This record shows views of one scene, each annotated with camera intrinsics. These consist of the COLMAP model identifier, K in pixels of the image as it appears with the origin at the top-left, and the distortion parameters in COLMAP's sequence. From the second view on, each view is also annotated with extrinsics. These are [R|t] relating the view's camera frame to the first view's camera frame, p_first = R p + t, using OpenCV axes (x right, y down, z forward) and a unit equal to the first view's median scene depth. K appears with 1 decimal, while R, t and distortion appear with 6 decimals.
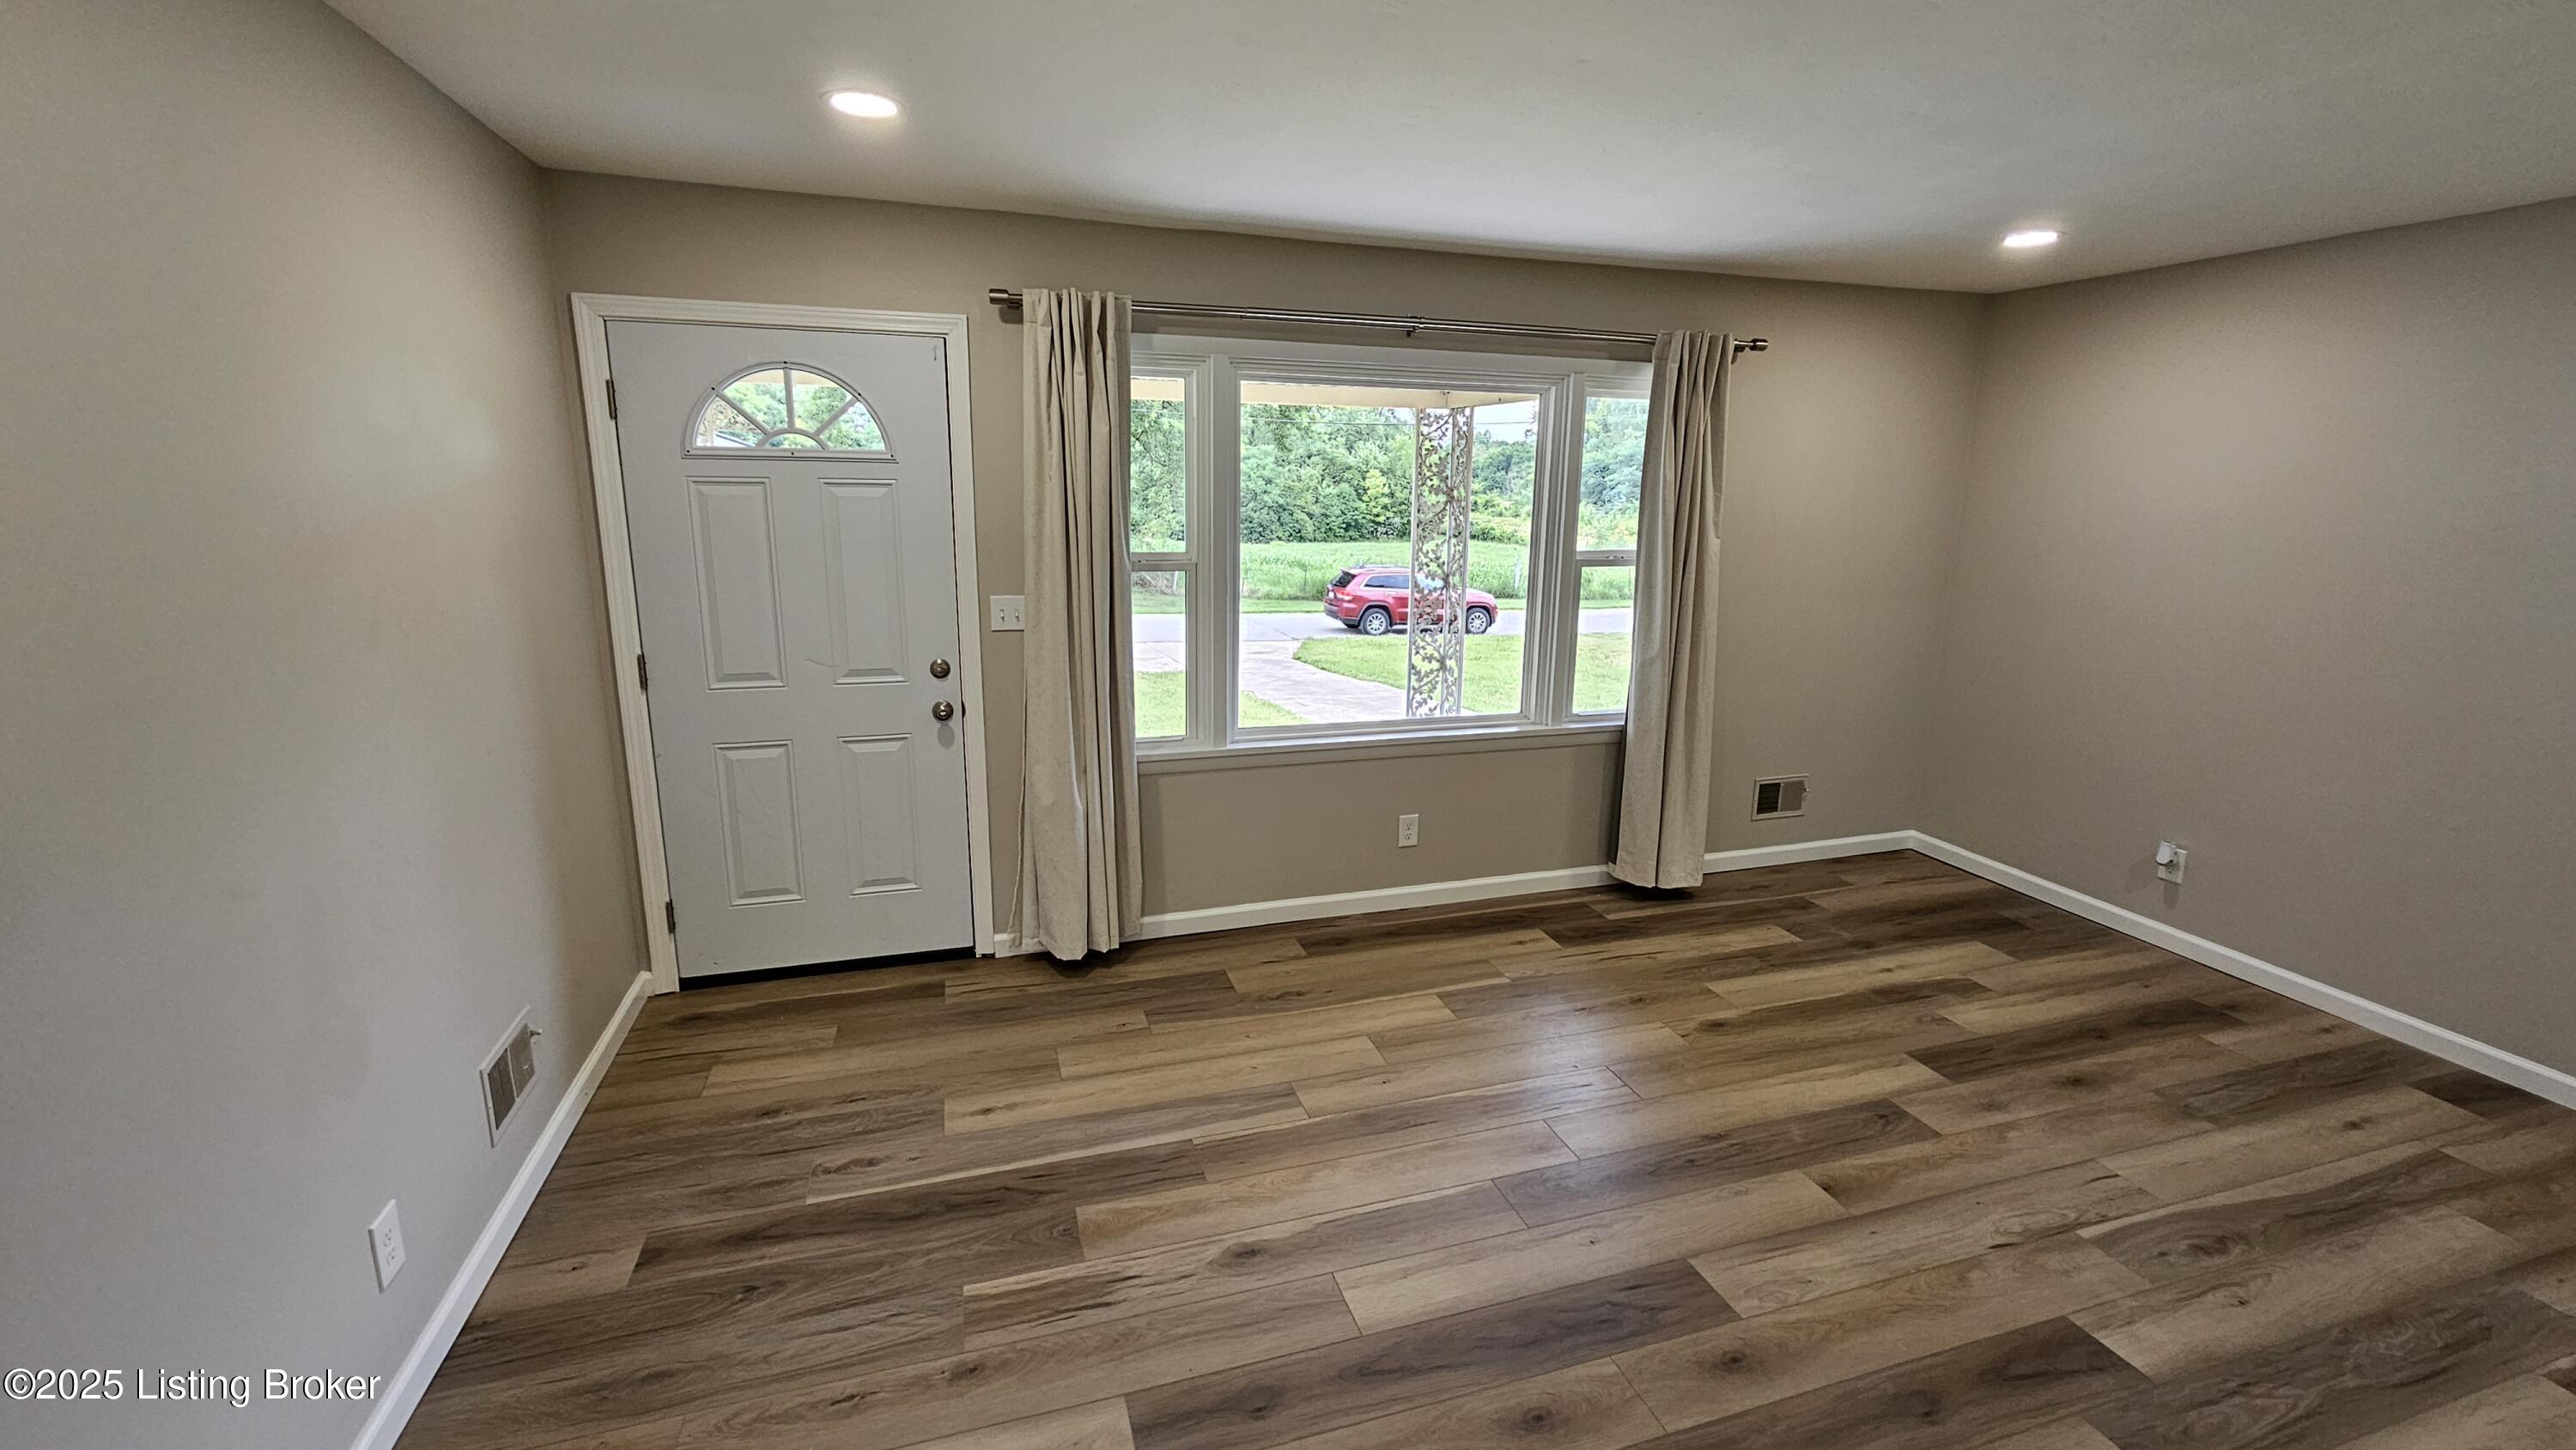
lens RADIAL K [[1056.3, 0, 1295.7], [0, 1056.3, 712.6], [0, 0, 1]] dist [0.004438, 0.000081]
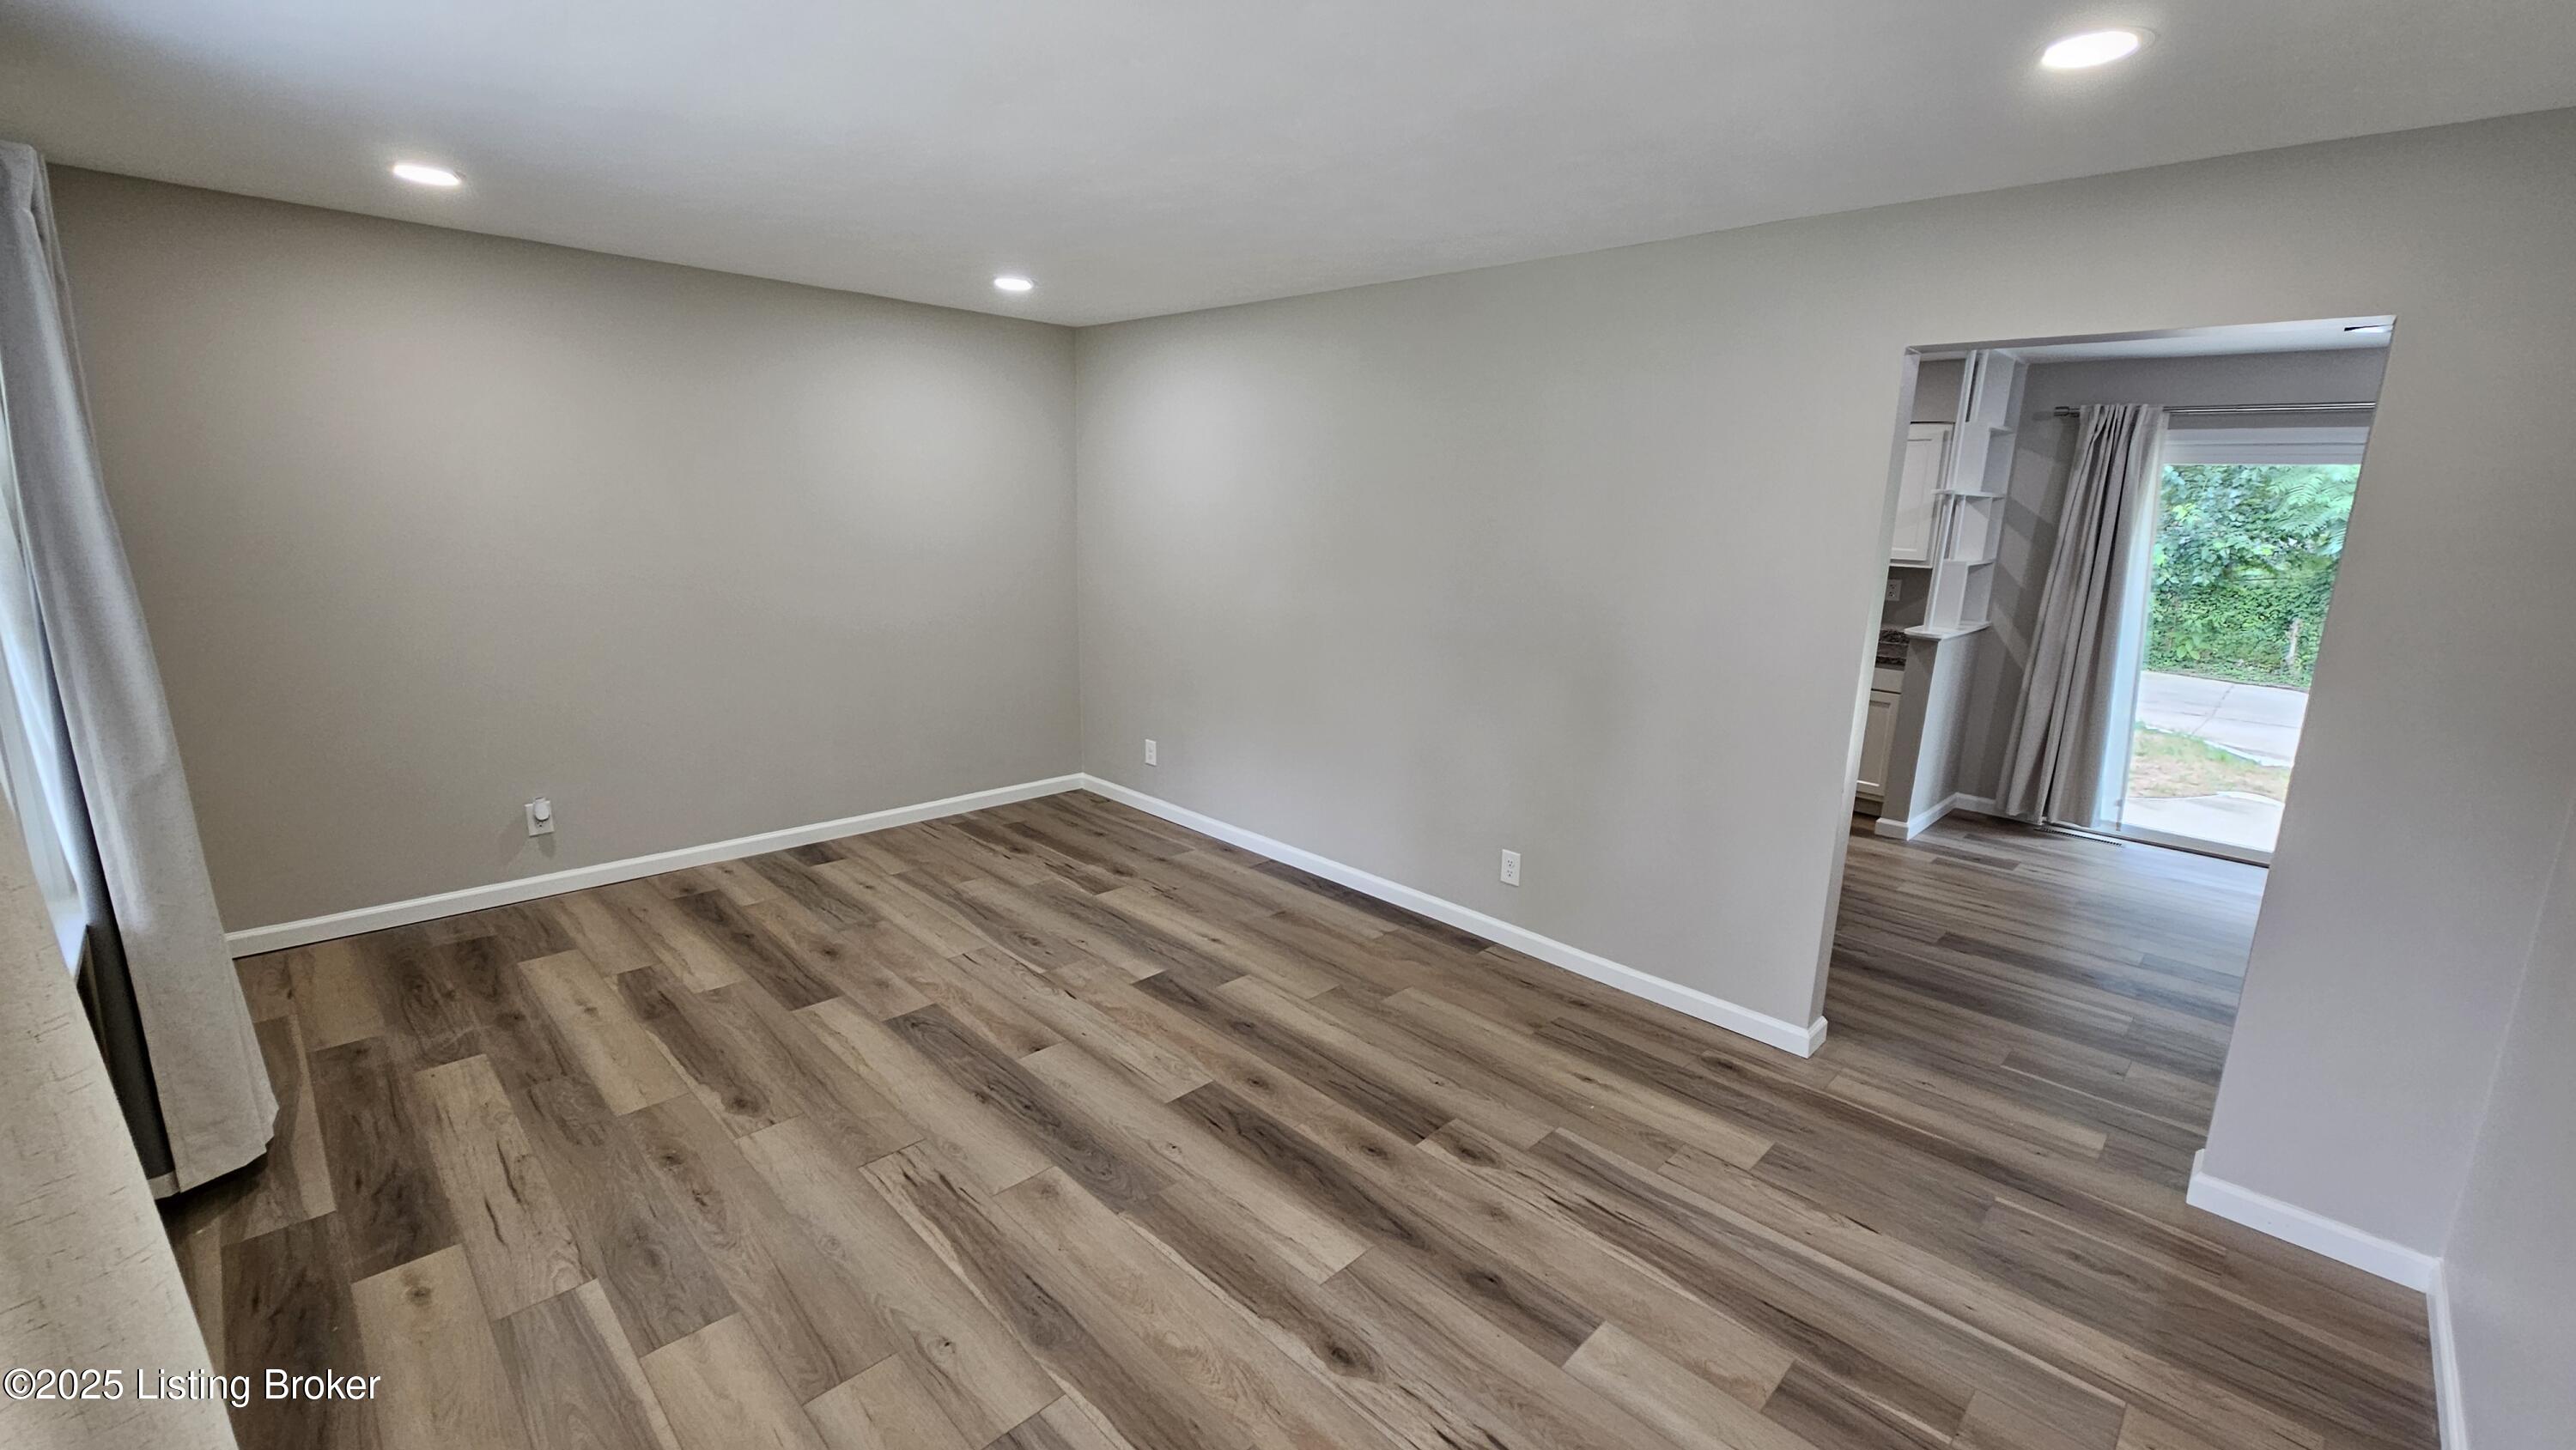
lens RADIAL K [[1056.3, 0, 1283.4], [0, 1056.3, 721.5], [0, 0, 1]] dist [0.004438, 0.000081]
pose [[-0.453844, -0.218294, 0.863929, -0.489923], [0.151231, 0.936595, 0.316100, -0.205757], [-0.878154, 0.274113, -0.392055, 0.893076]]
